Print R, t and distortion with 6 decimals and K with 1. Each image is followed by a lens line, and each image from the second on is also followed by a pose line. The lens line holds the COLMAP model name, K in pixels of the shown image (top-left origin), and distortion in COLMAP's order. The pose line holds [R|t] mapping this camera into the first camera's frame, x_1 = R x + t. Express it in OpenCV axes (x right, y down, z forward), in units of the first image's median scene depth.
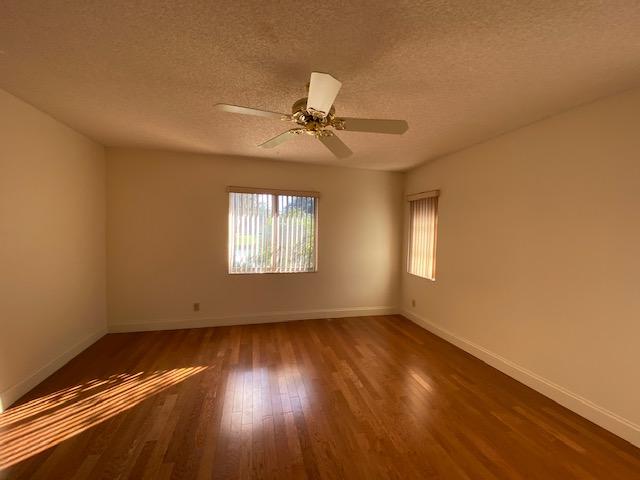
lens RADIAL K [[258.2, 0, 321.9], [0, 258.2, 238.4], [0, 0, 1]] dist [0.022672, -0.001113]
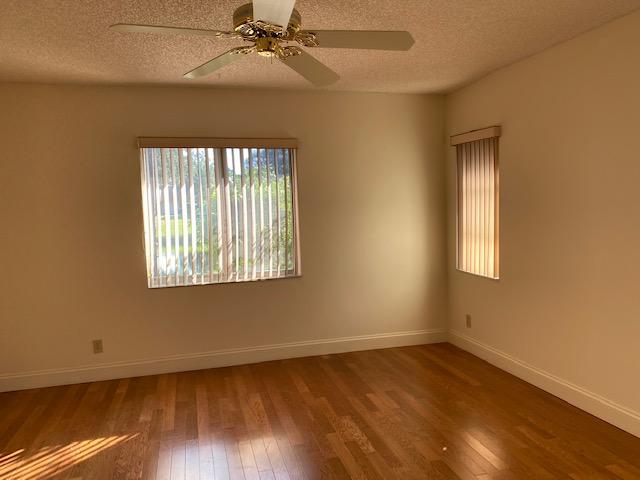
lens RADIAL K [[491.4, 0, 320.9], [0, 491.4, 239.7], [0, 0, 1]] dist [0.050541, -0.053041]
pose [[0.998611, -0.052649, 0.001850, 0.037782], [0.052508, 0.997559, 0.046042, -0.002313], [-0.004269, -0.045881, 0.998938, -0.125997]]
